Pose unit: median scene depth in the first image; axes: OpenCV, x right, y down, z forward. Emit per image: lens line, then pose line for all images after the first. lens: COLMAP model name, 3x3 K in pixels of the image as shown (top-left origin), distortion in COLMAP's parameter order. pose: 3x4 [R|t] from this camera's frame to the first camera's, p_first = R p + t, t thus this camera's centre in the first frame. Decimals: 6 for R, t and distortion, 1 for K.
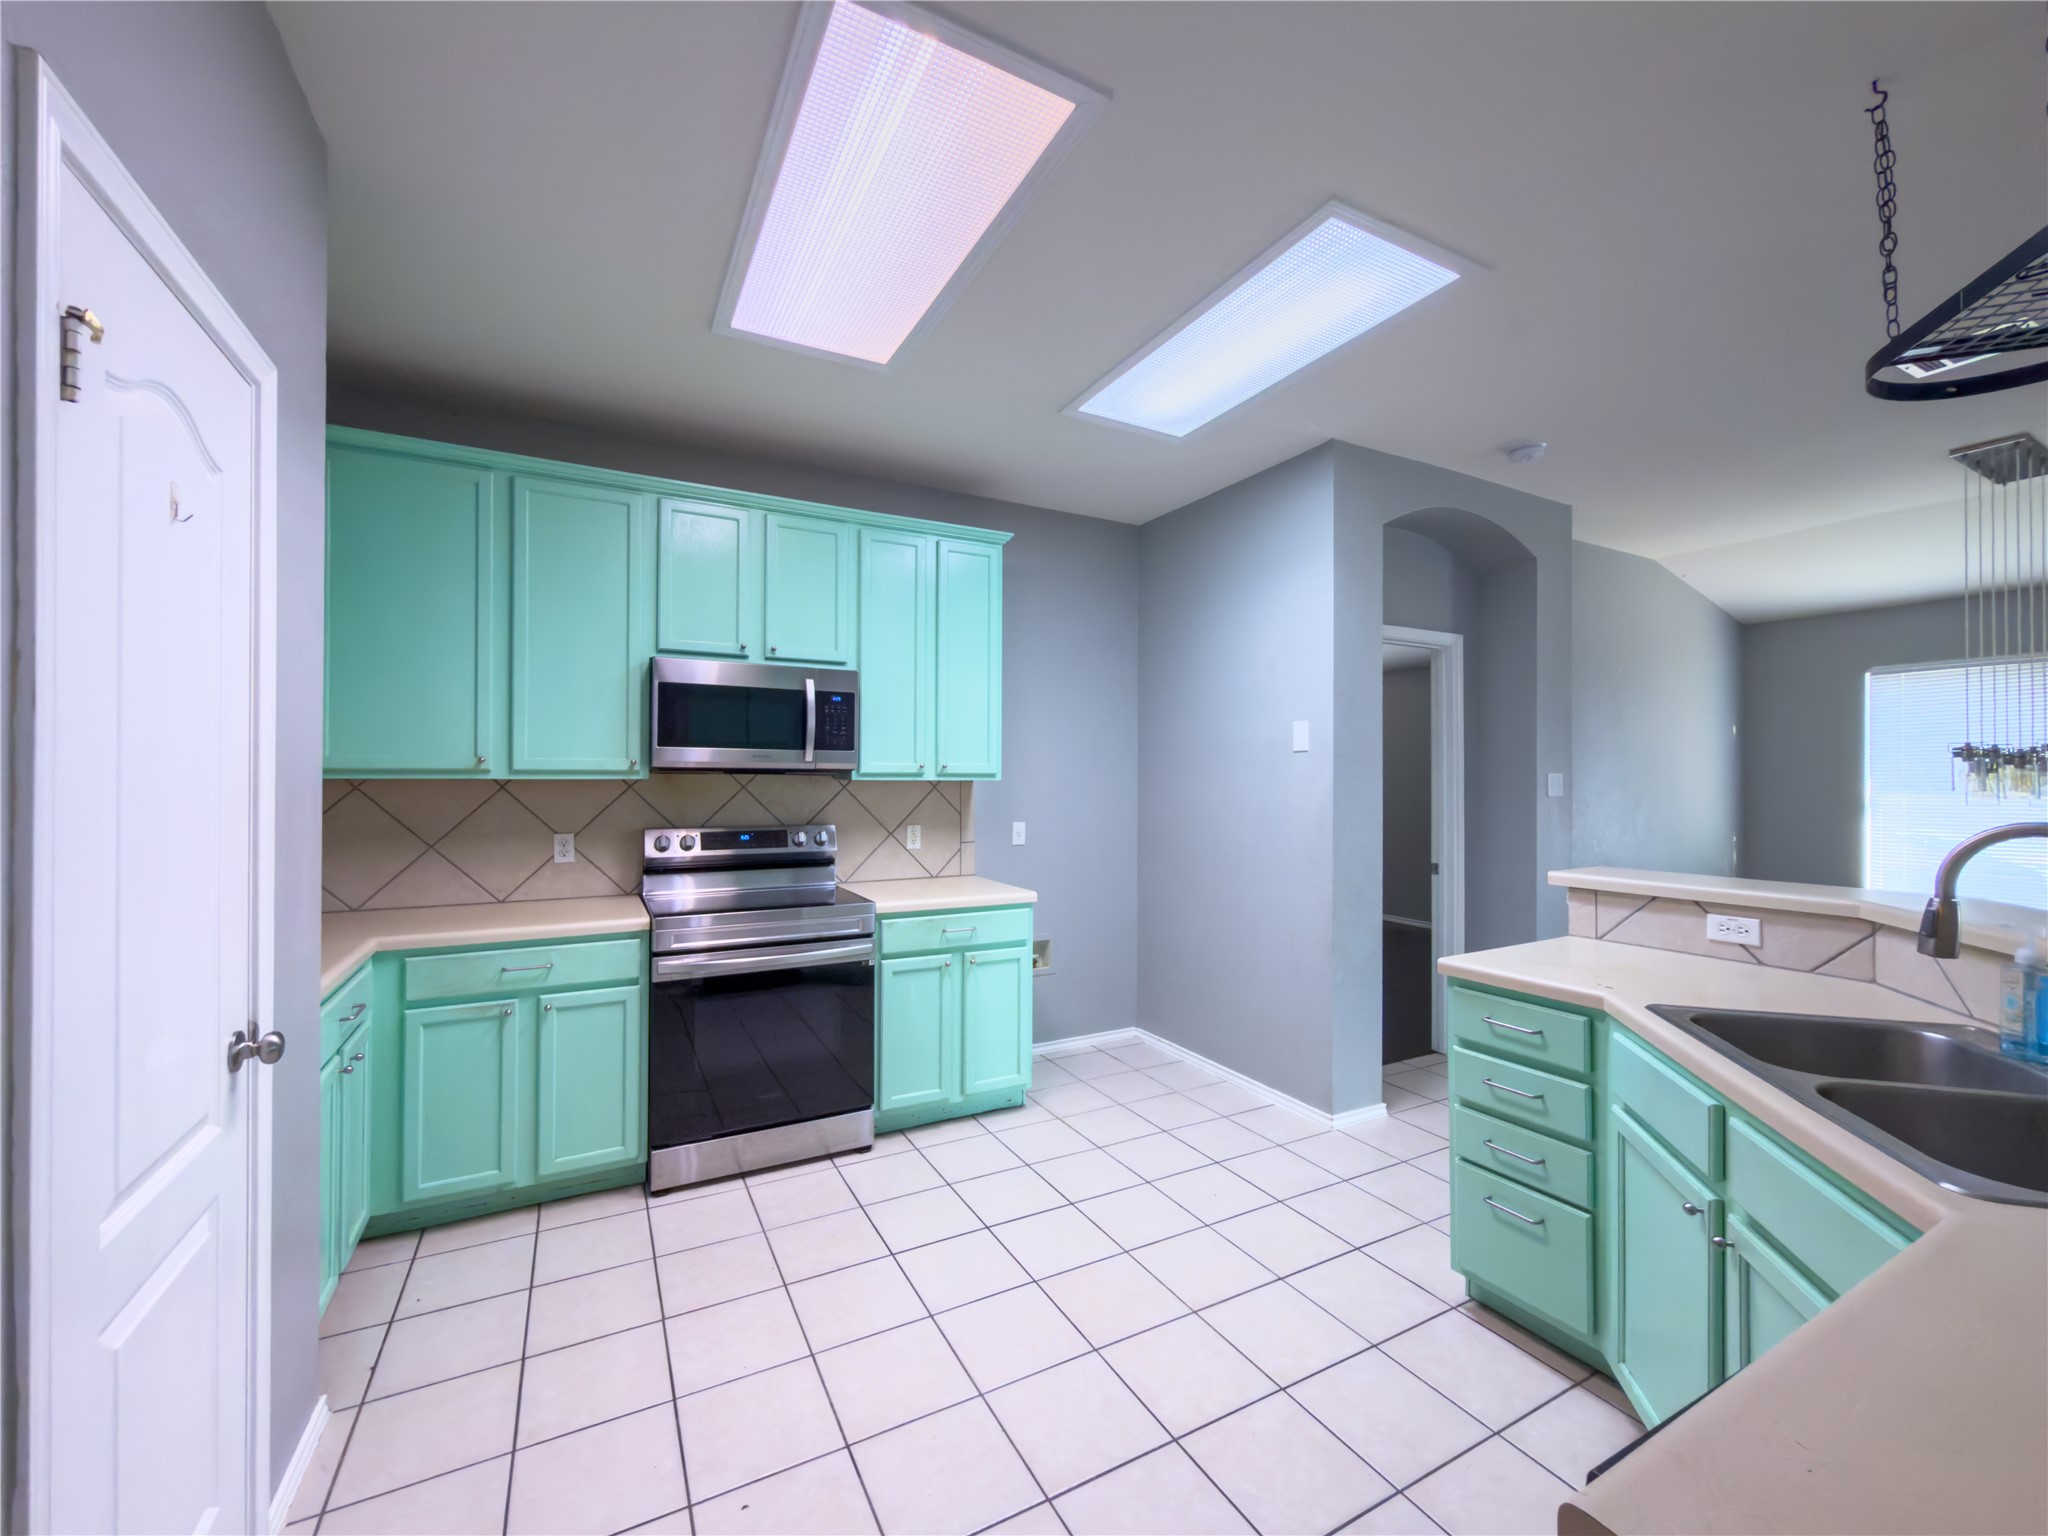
lens RADIAL K [[821.8, 0, 1024.0], [0, 821.8, 768.0], [0, 0, 1]] dist [-0.002655, -0.000509]
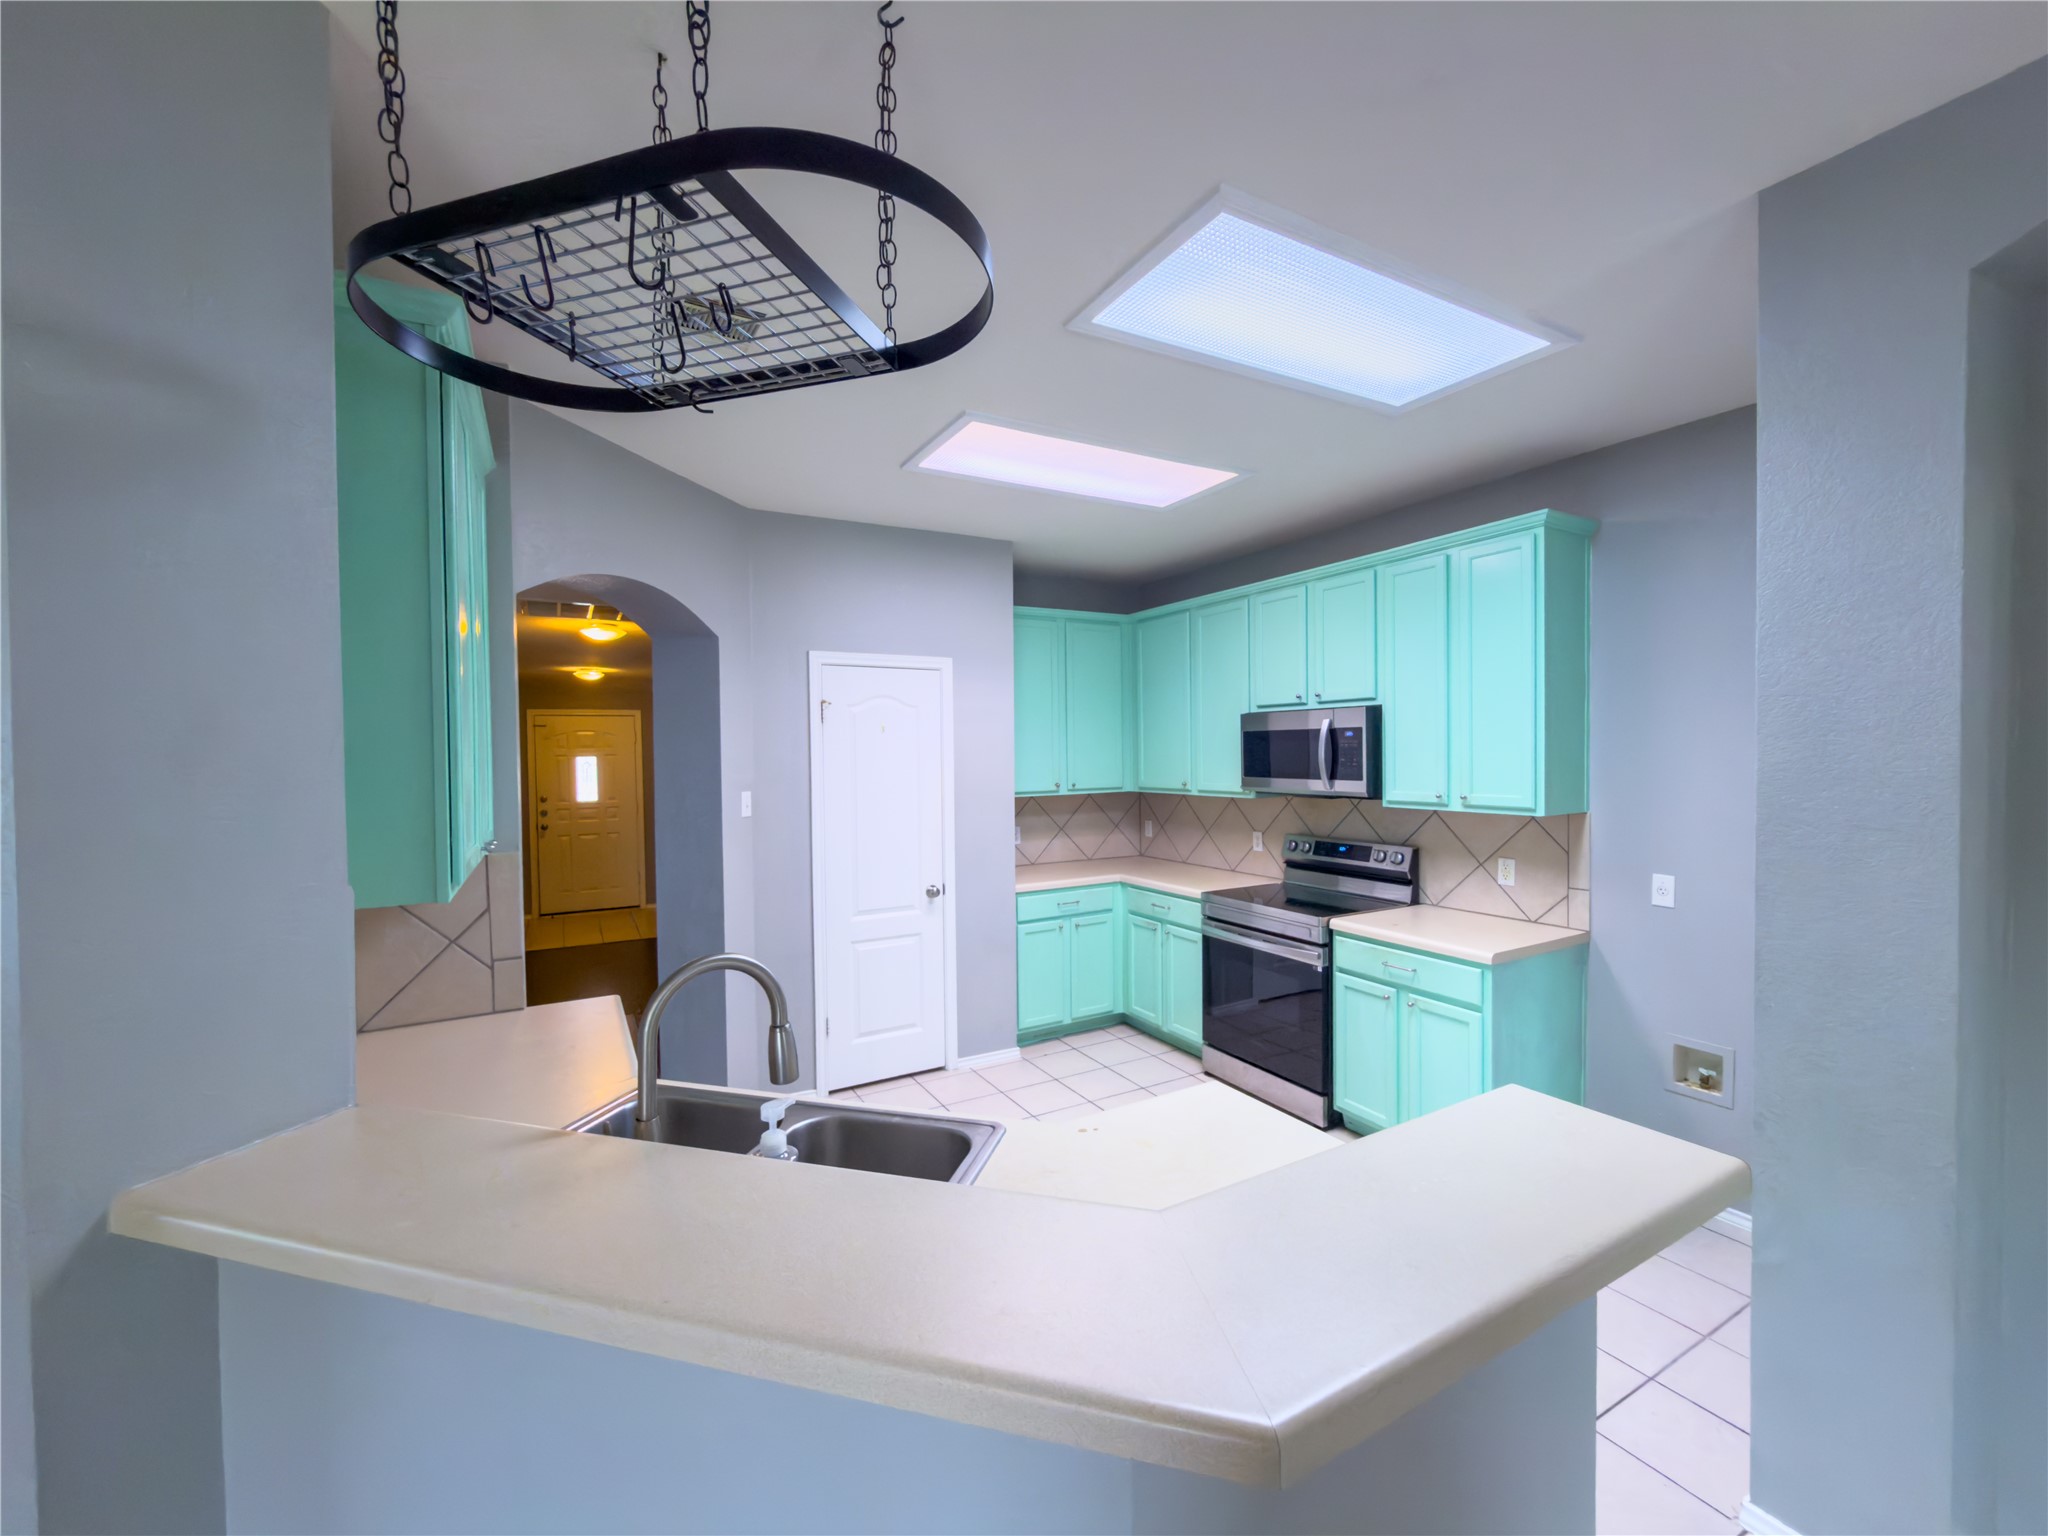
lens RADIAL K [[821.8, 0, 1024.0], [0, 821.8, 768.0], [0, 0, 1]] dist [-0.002655, -0.000509]
pose [[0.025219, 0.015399, -0.999563, 0.888359], [0.019952, 0.999674, 0.015905, -0.064566], [0.999483, -0.020345, 0.024903, 0.536369]]
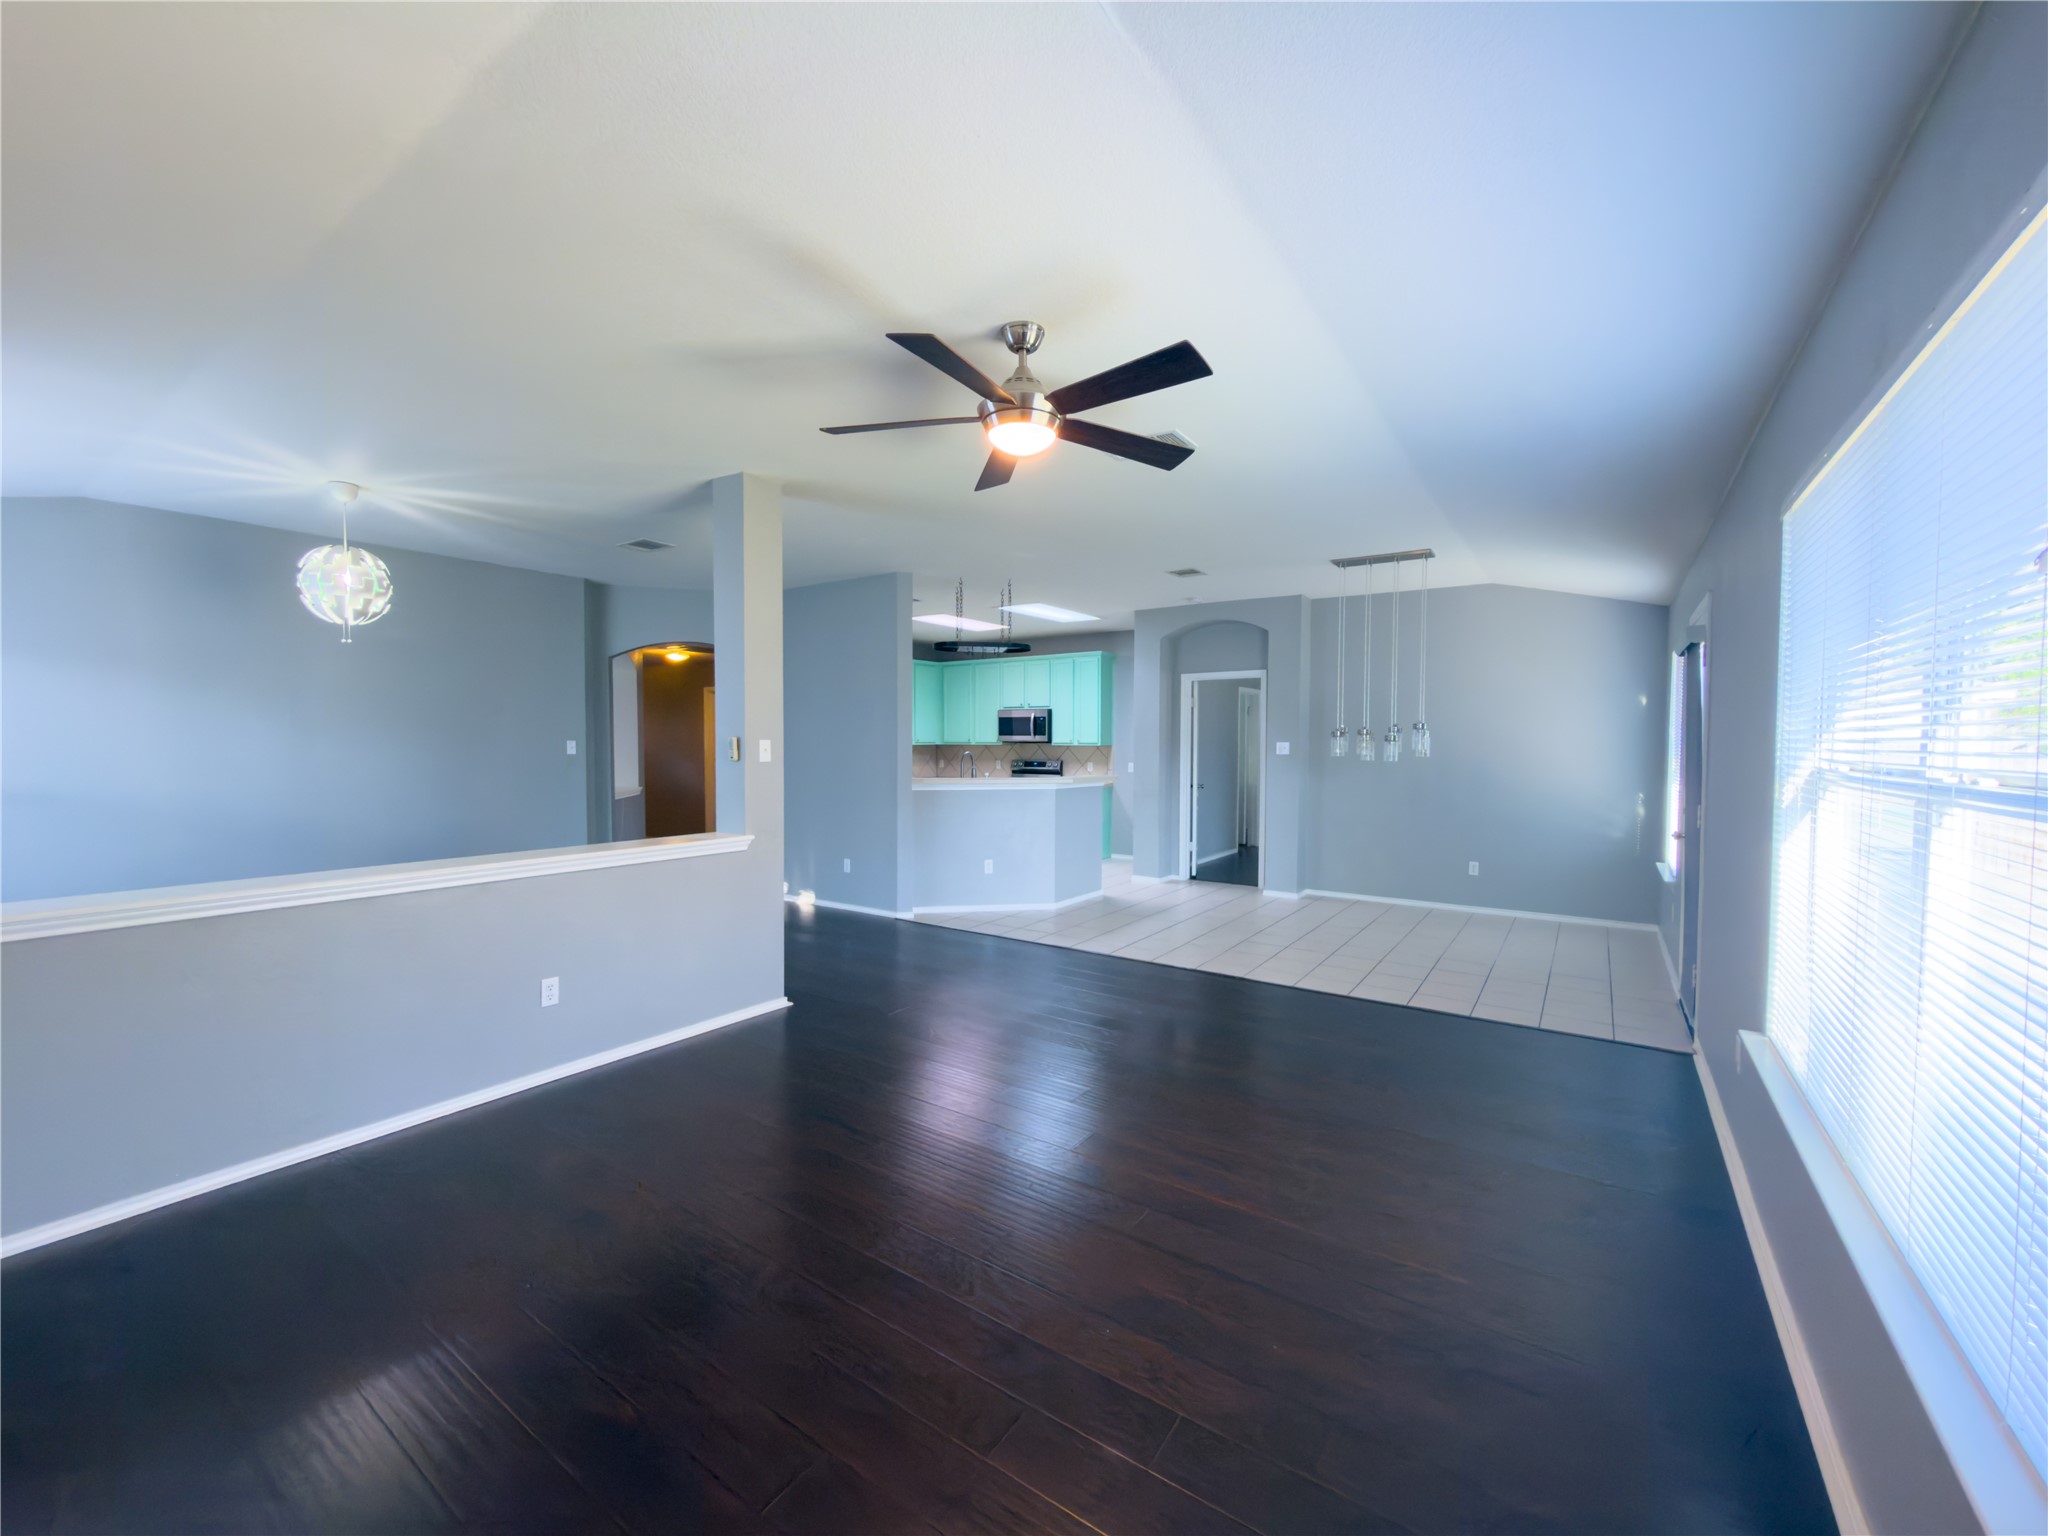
lens RADIAL K [[821.8, 0, 1024.0], [0, 821.8, 768.0], [0, 0, 1]] dist [-0.002655, -0.000509]
pose [[0.460207, 0.026727, -0.887409, 2.536224], [0.006222, 0.999425, 0.033327, -0.002014], [0.887790, -0.020859, 0.459776, -0.497067]]
